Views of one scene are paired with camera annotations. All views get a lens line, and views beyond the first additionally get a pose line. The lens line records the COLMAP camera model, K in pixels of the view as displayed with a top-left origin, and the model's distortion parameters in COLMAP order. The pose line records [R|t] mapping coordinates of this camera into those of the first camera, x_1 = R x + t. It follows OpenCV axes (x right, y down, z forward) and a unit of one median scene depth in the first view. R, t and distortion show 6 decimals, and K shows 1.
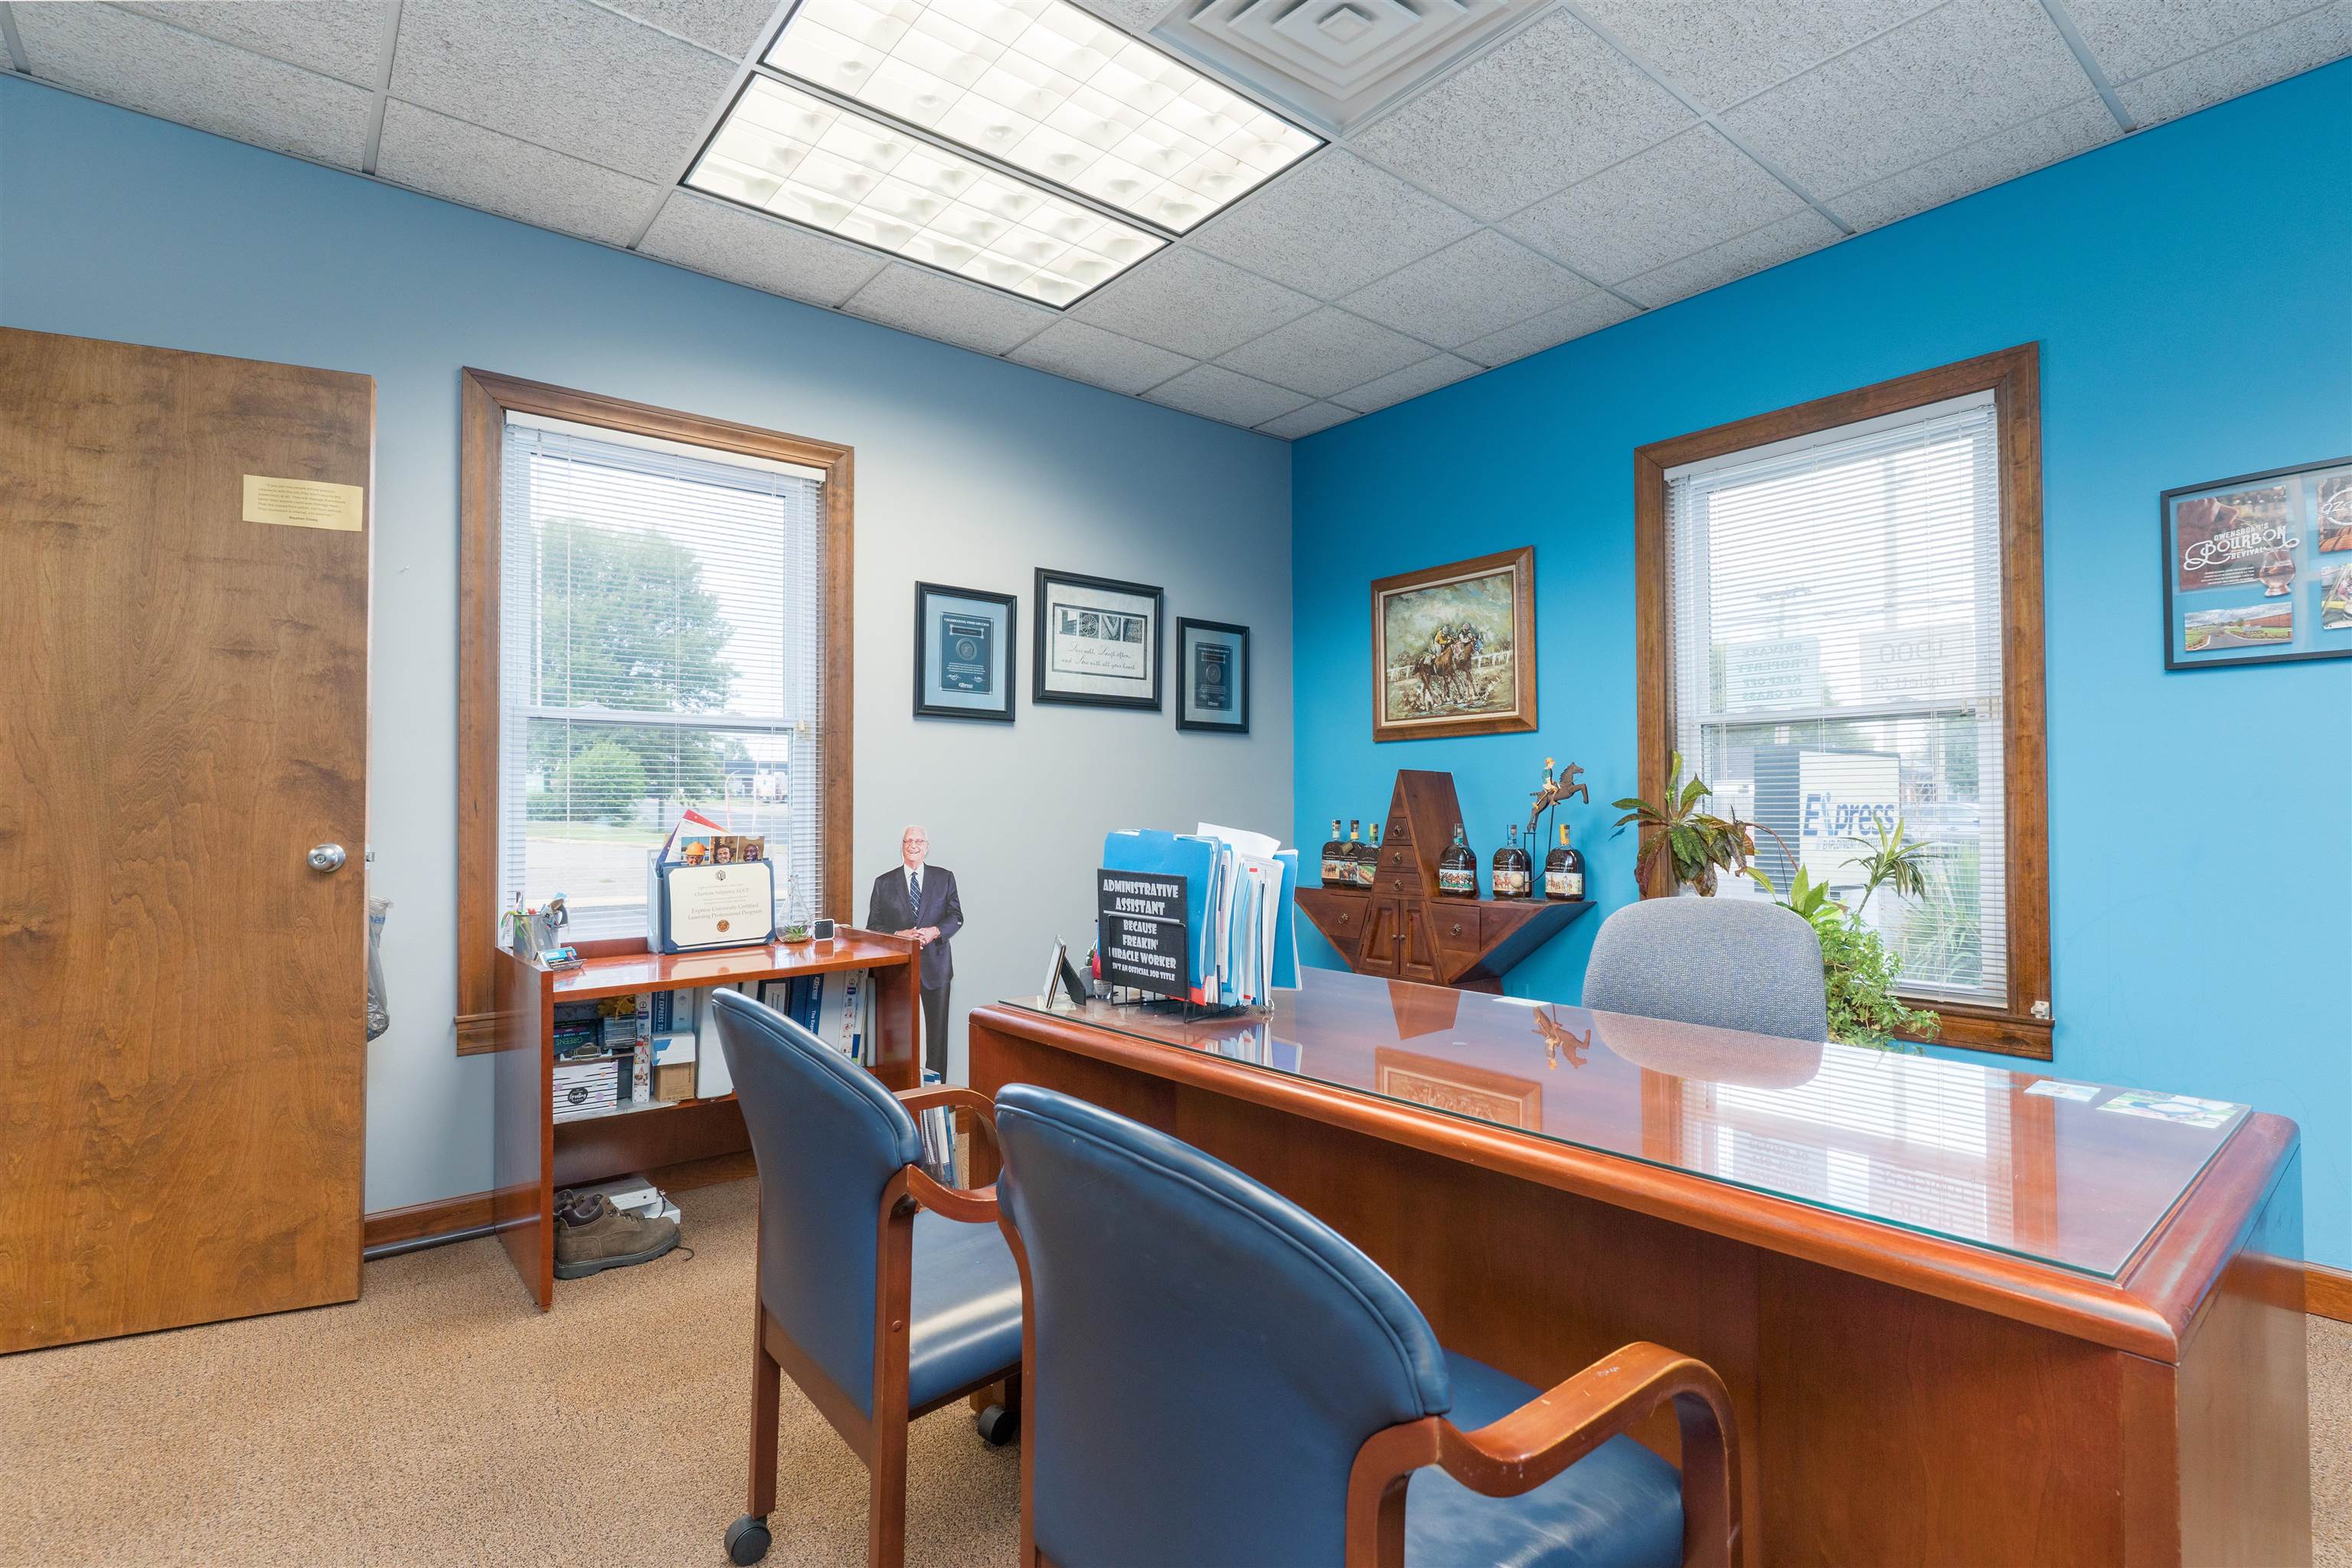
lens RADIAL K [[1115.7, 0, 1176.0], [0, 1115.7, 784.0], [0, 0, 1]] dist [0.001376, 0.000406]
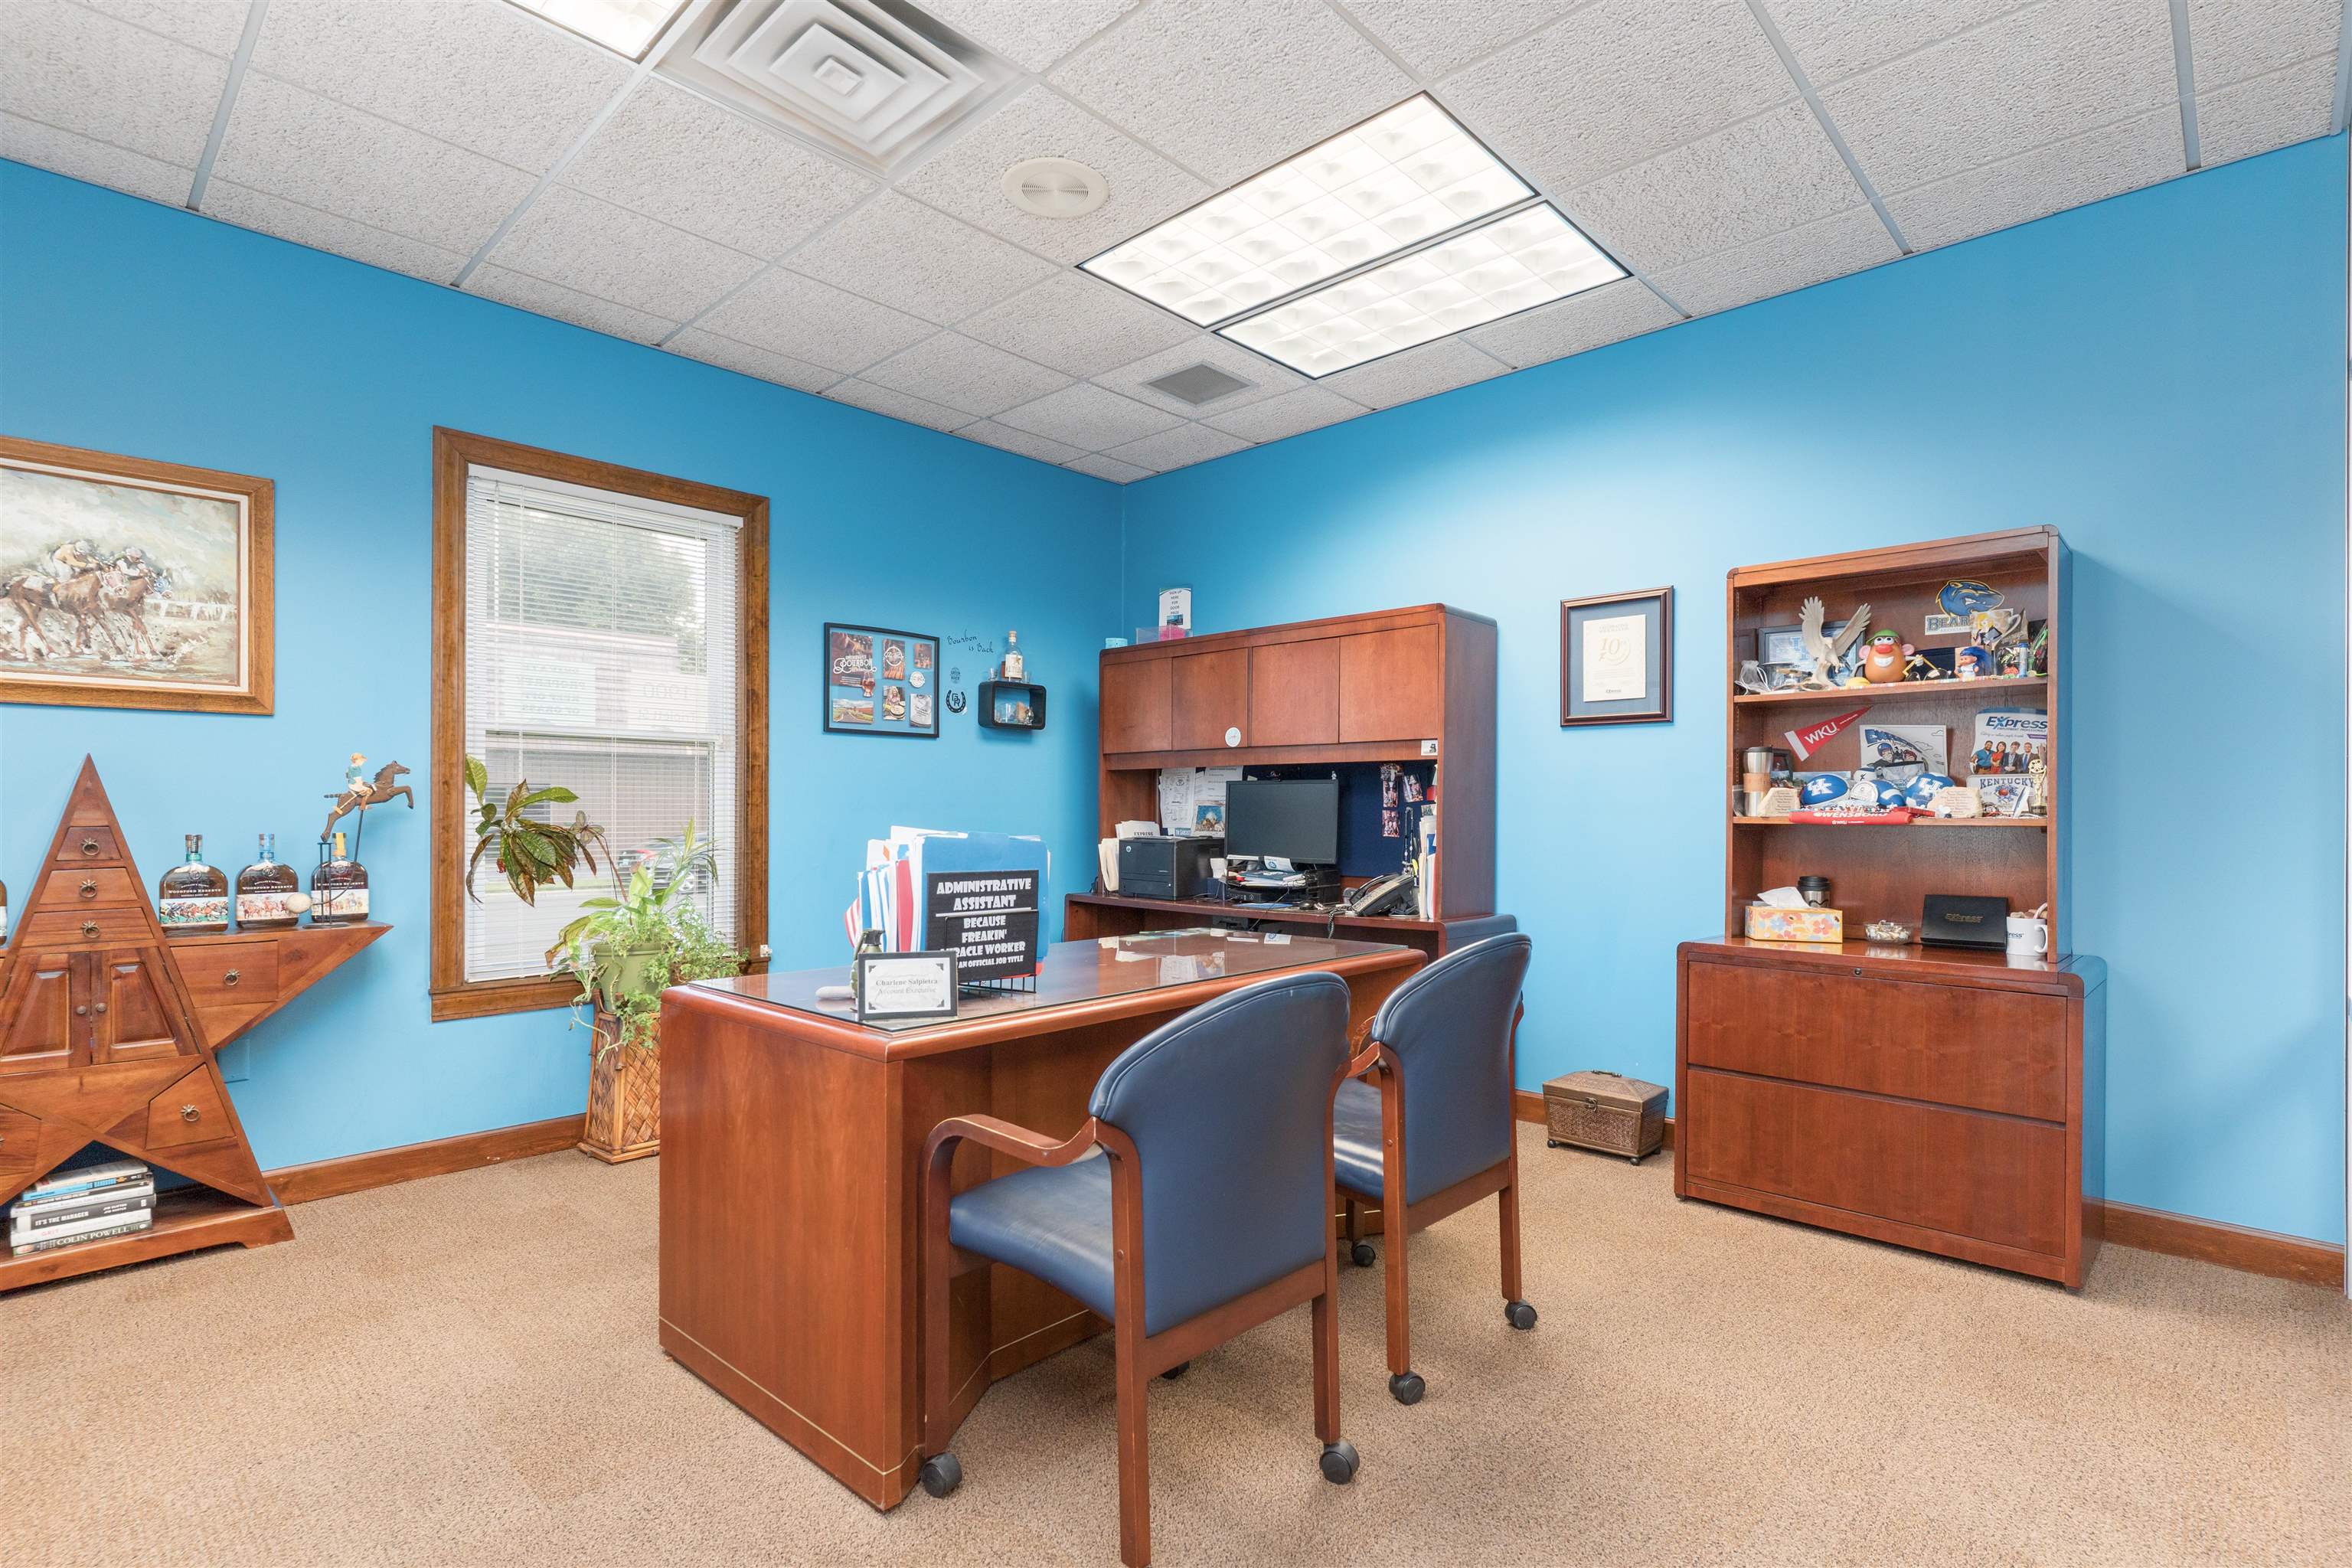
lens RADIAL K [[1115.7, 0, 1176.0], [0, 1115.7, 784.0], [0, 0, 1]] dist [0.001376, 0.000406]
pose [[-0.118709, 0.030122, 0.992472, -0.776171], [-0.024034, 0.999160, -0.033200, 0.017828], [-0.992638, -0.027794, -0.117886, 0.648731]]
